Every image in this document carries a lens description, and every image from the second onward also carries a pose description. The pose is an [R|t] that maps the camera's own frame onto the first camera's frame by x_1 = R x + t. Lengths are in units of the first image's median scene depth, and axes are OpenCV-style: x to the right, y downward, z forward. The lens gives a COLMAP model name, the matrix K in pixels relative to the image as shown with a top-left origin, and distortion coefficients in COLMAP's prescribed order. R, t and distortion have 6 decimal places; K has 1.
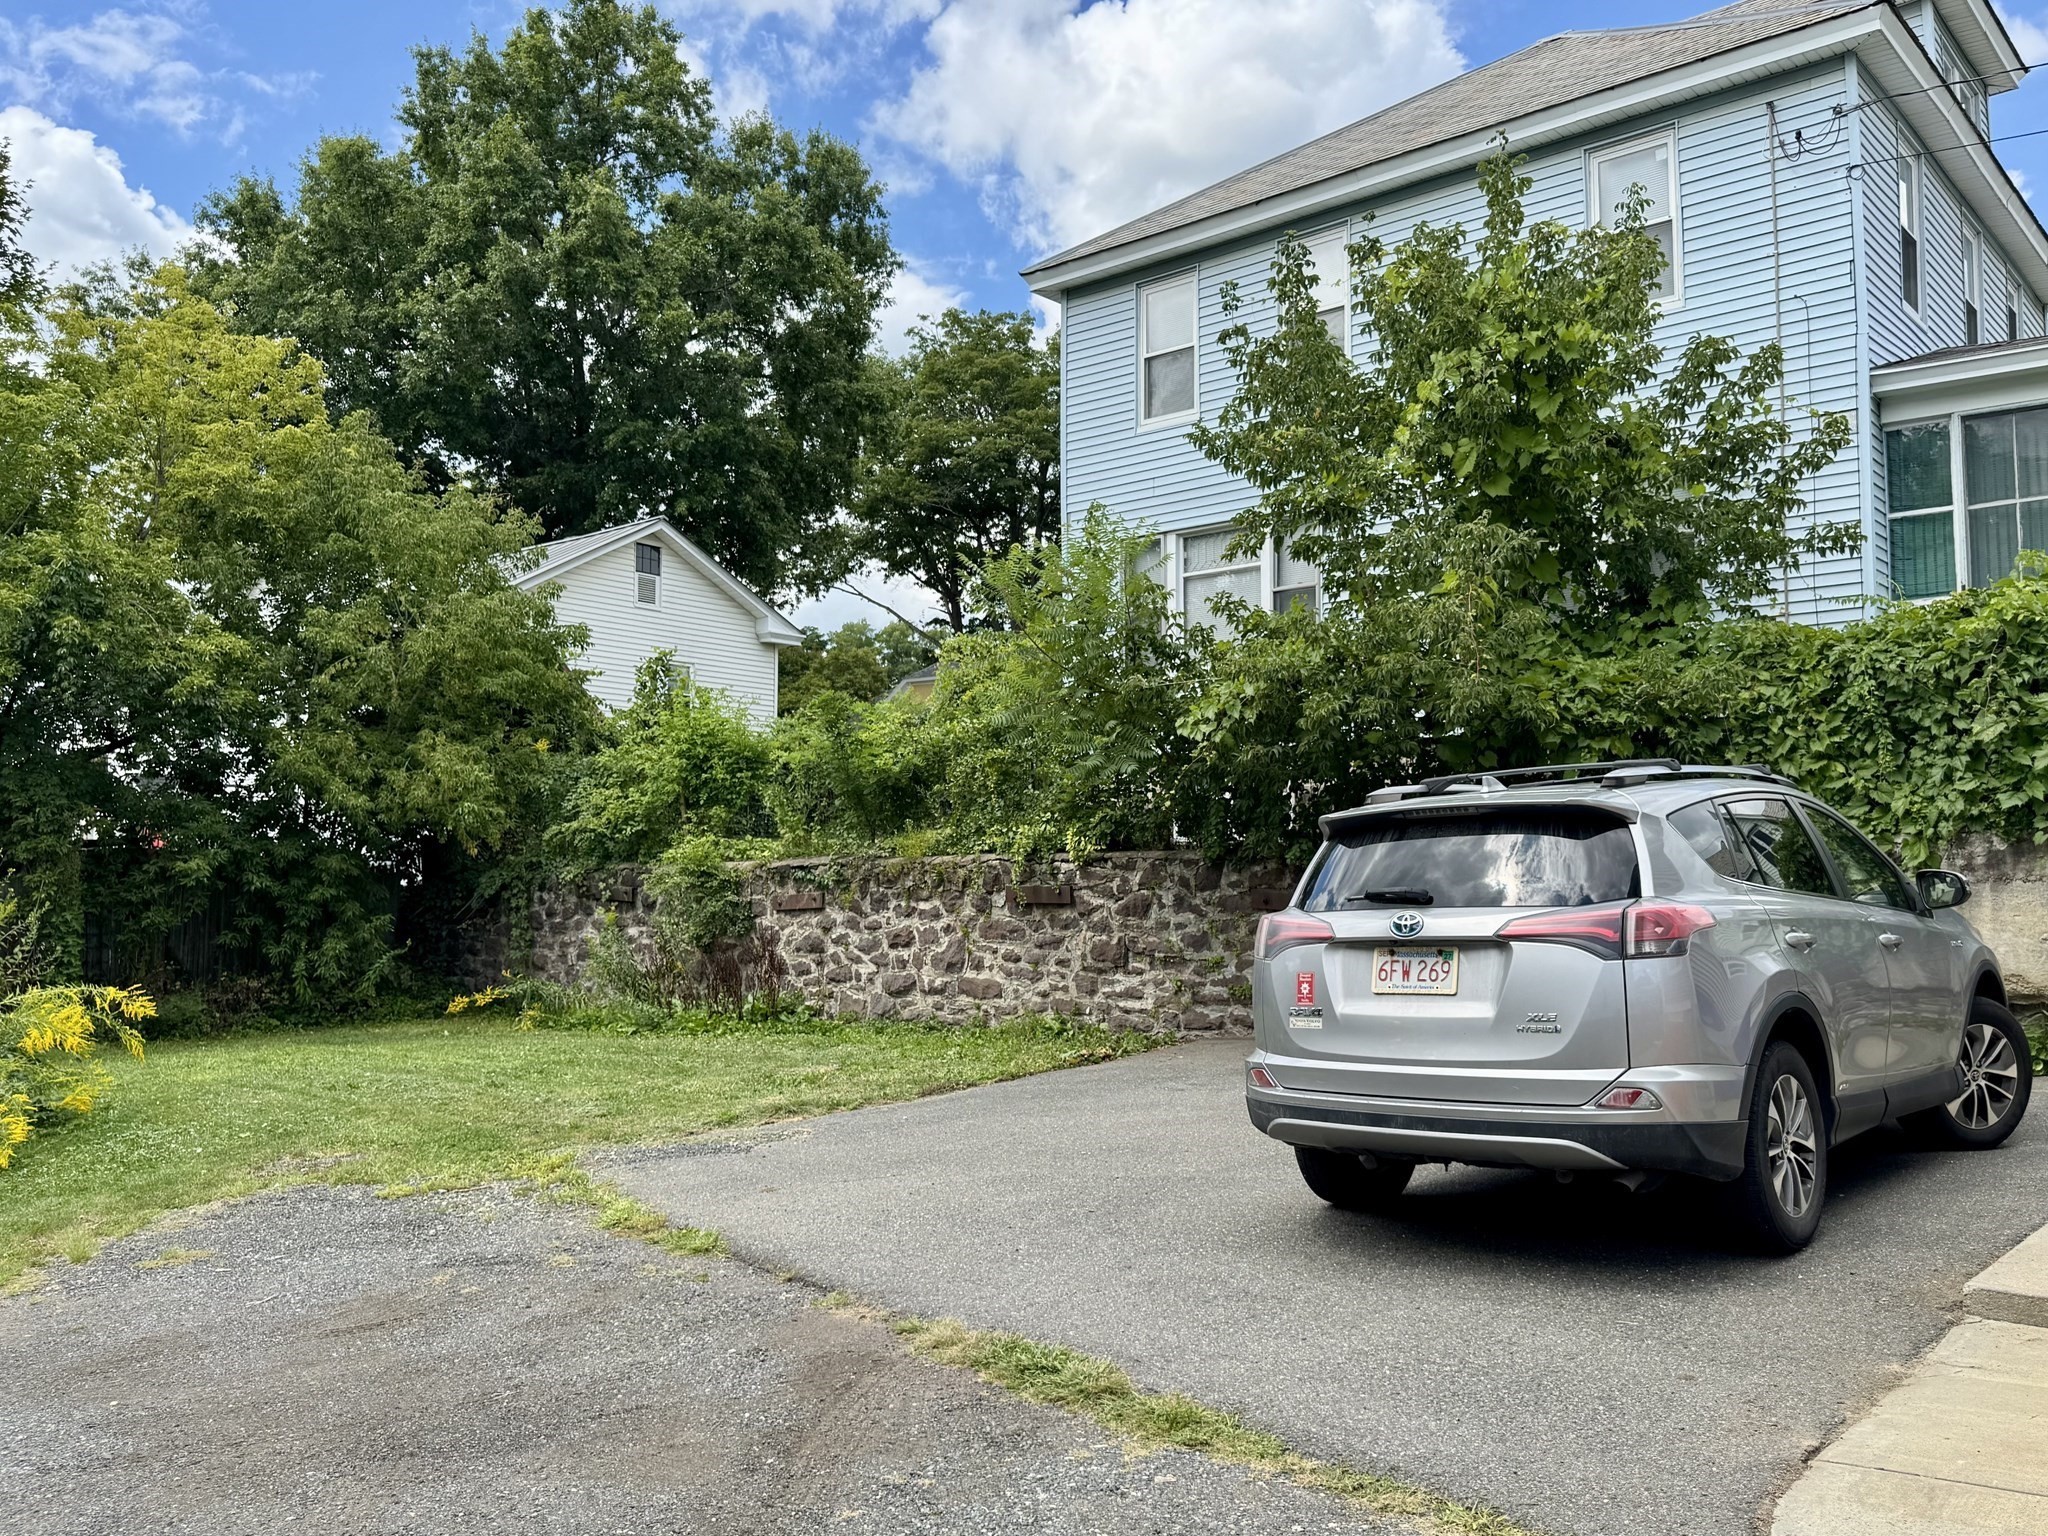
lens RADIAL K [[1689.6, 0, 1025.0], [0, 1689.6, 767.4], [0, 0, 1]] dist [-0.032321, -0.004337]
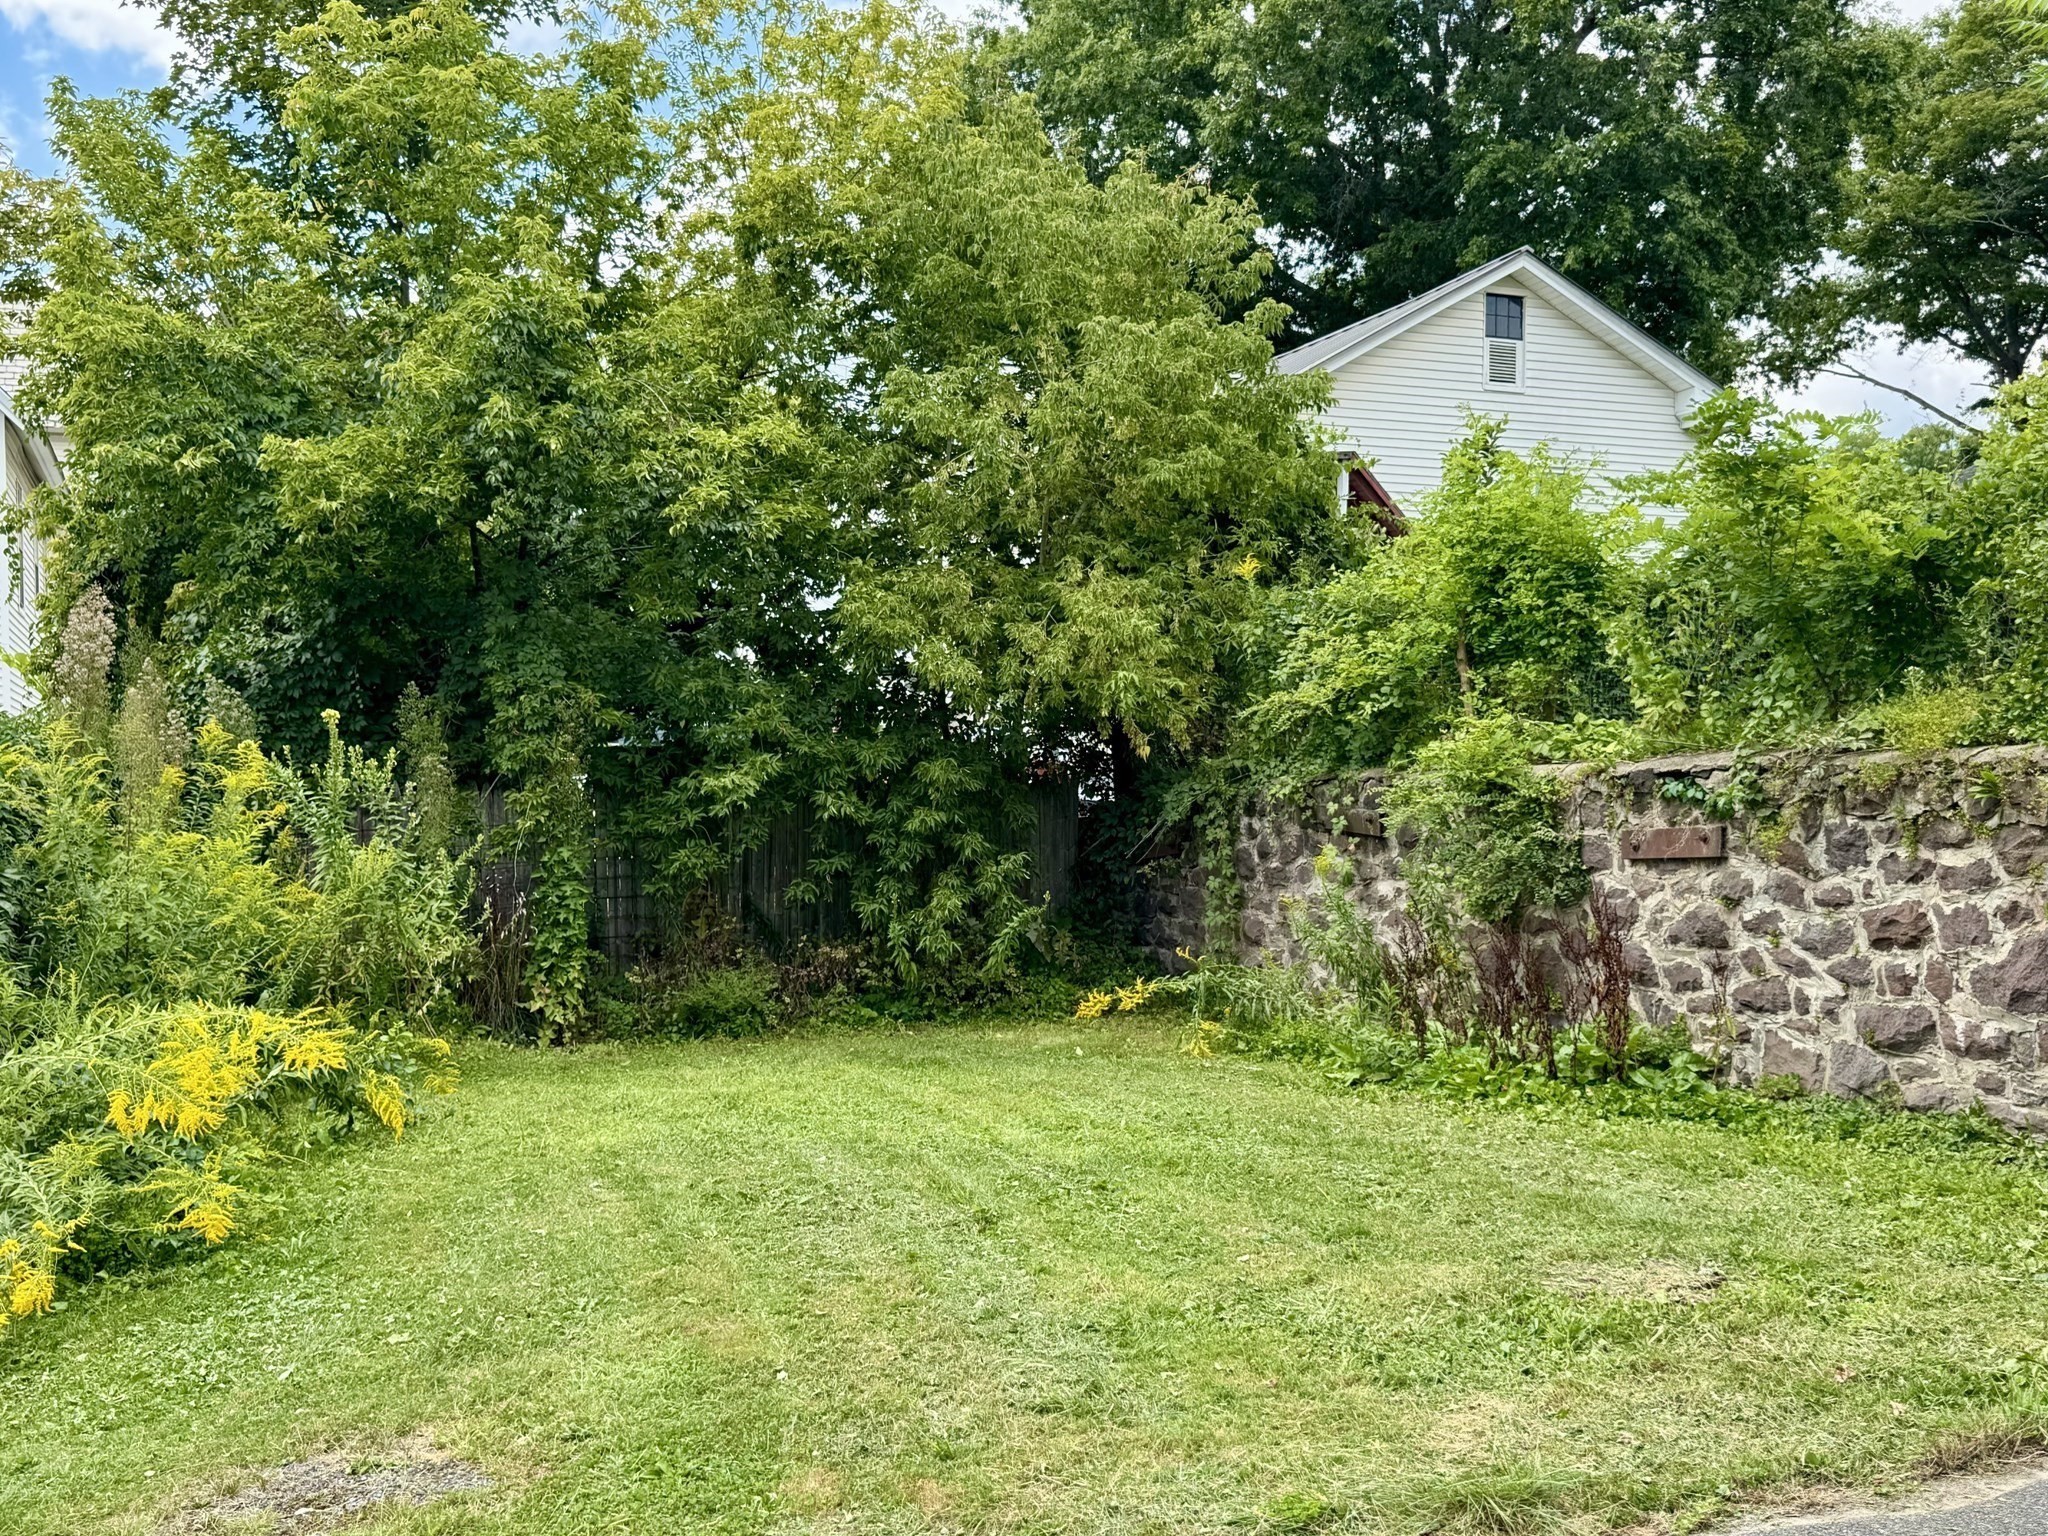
lens RADIAL K [[2018.3, 0, 1020.7], [0, 2018.3, 765.7], [0, 0, 1]] dist [0.122524, -0.269639]
pose [[0.880079, -0.007334, -0.474771, -0.017502], [0.033425, 0.998357, 0.046538, 0.021421], [0.473650, -0.056826, 0.878878, 0.364674]]
